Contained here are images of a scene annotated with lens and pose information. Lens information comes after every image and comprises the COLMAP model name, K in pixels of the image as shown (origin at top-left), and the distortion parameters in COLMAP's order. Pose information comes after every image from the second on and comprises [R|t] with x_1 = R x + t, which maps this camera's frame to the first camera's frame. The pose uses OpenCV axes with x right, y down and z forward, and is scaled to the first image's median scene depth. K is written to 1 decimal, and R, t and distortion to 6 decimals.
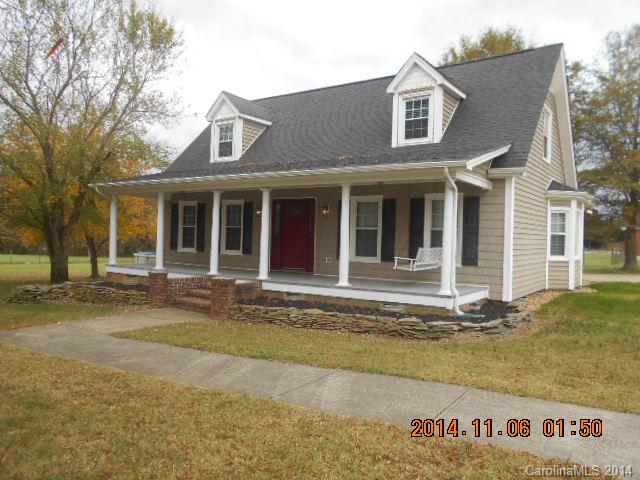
lens RADIAL K [[510.7, 0, 320.0], [0, 510.7, 240.0], [0, 0, 1]] dist [-0.000522, 0.001639]
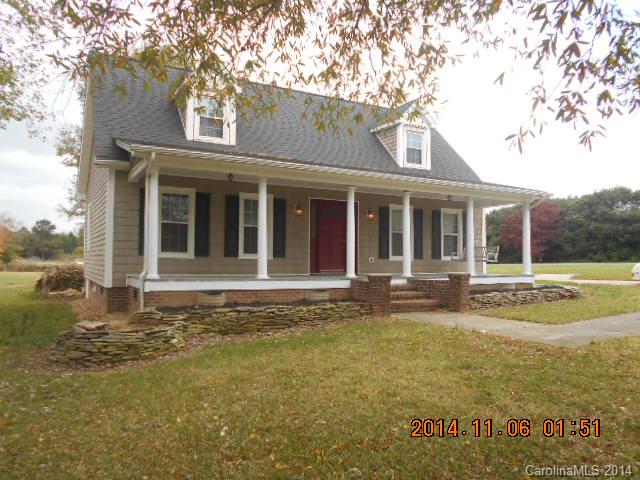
lens RADIAL K [[487.9, 0, 320.0], [0, 487.9, 240.0], [0, 0, 1]] dist [-0.001602, -0.000036]
pose [[0.438676, -0.003899, 0.898637, -0.676170], [-0.019104, 0.999724, 0.013663, -0.007631], [-0.898442, -0.023161, 0.438480, 0.416235]]
